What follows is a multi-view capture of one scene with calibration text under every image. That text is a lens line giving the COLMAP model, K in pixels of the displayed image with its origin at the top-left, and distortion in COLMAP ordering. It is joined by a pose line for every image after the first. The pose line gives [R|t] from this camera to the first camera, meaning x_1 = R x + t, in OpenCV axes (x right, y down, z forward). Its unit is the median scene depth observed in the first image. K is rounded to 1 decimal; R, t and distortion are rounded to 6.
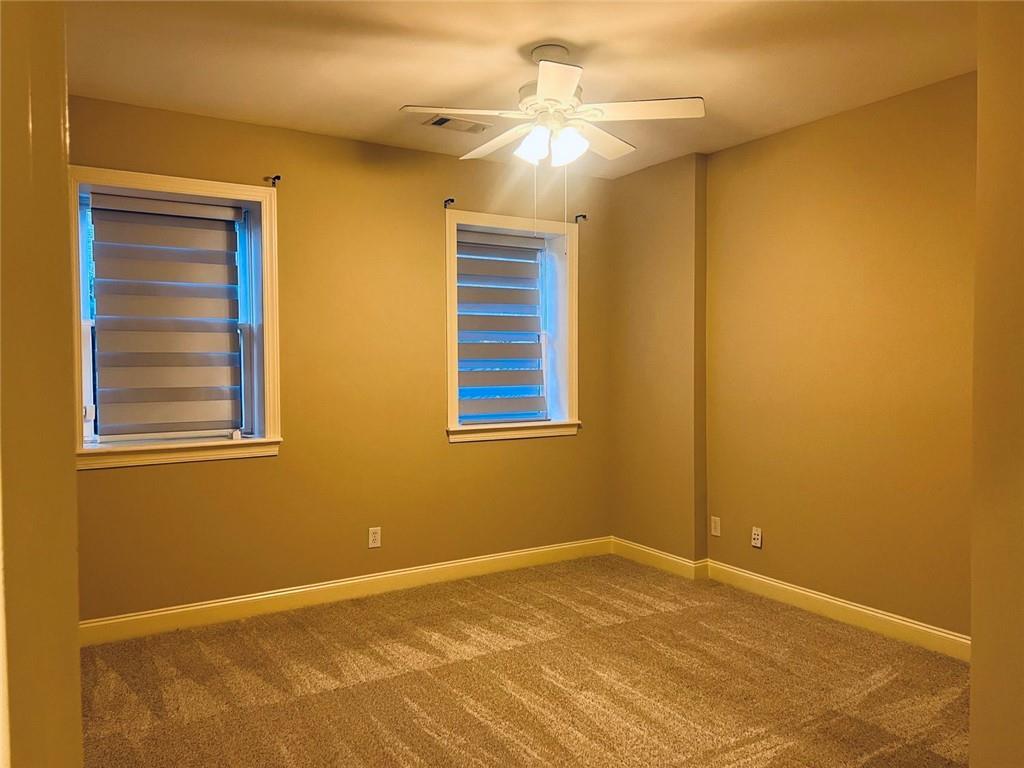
lens RADIAL K [[763.0, 0, 507.8], [0, 763.0, 383.4], [0, 0, 1]] dist [0.074676, -0.084176]
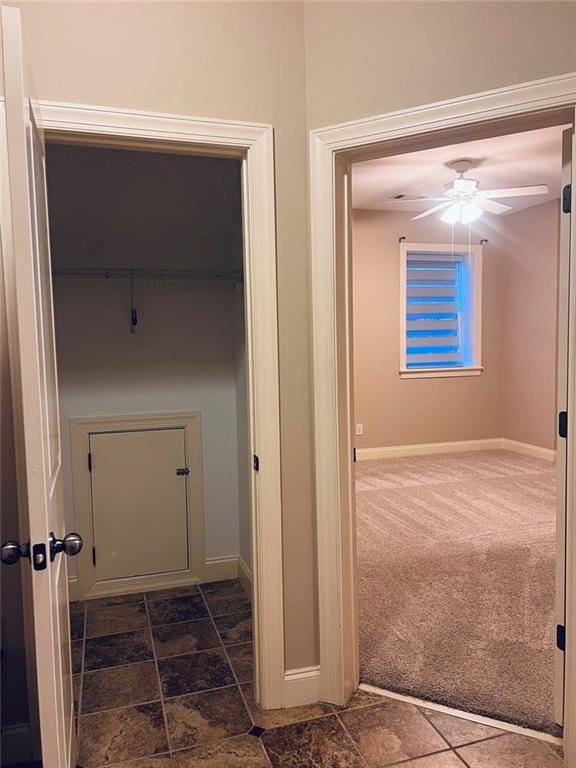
lens RADIAL K [[572.2, 0, 293.7], [0, 572.2, 378.3], [0, 0, 1]] dist [0.074676, -0.084176]
pose [[0.970765, 0.004907, -0.239982, -0.001366], [0.005631, 0.999050, 0.043209, 0.024767], [0.239966, -0.043297, 0.969815, -0.394275]]
